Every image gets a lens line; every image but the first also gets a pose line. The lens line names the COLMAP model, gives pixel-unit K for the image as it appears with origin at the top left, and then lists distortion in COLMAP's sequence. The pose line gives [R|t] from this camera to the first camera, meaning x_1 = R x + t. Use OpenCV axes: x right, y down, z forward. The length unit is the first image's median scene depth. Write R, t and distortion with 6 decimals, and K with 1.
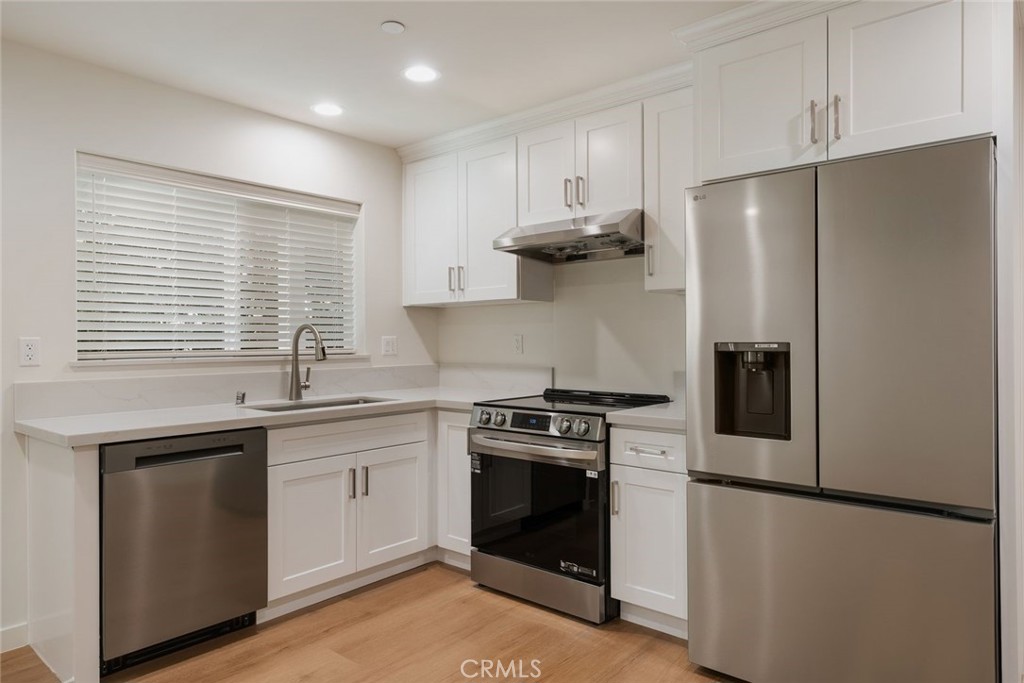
lens RADIAL K [[656.7, 0, 512.0], [0, 656.7, 341.5], [0, 0, 1]] dist [0.003582, 0.002162]
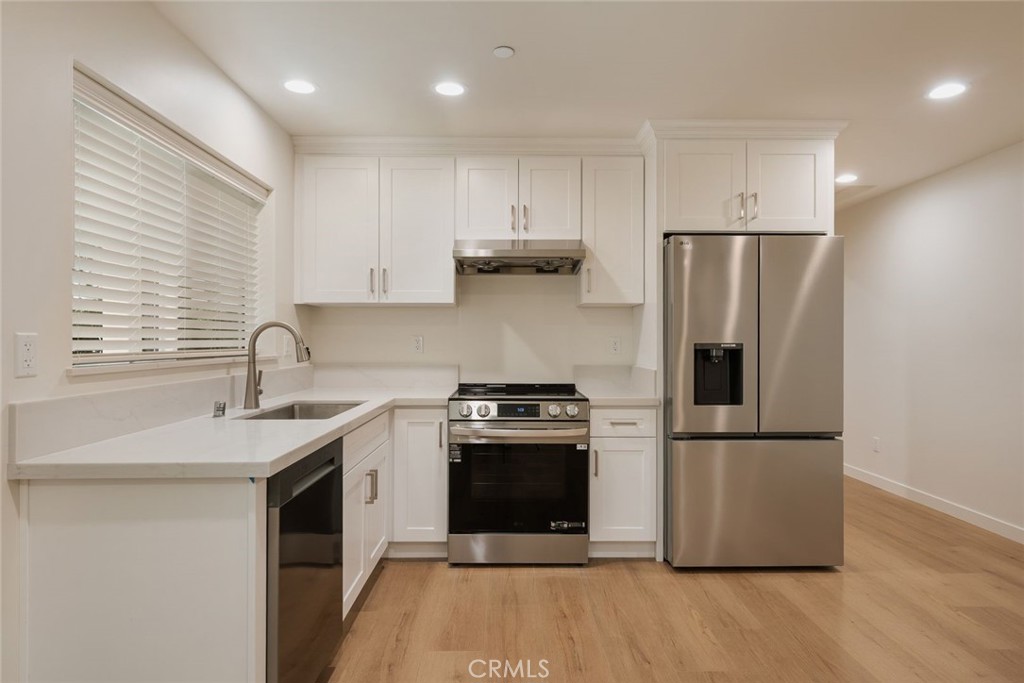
lens RADIAL K [[592.4, 0, 512.0], [0, 592.4, 341.5], [0, 0, 1]] dist [-0.000574, -0.000015]
pose [[0.746288, 0.004724, 0.665606, -0.674081], [-0.003615, 0.999989, -0.003044, 0.002382], [-0.665613, -0.000134, 0.746297, 0.215824]]
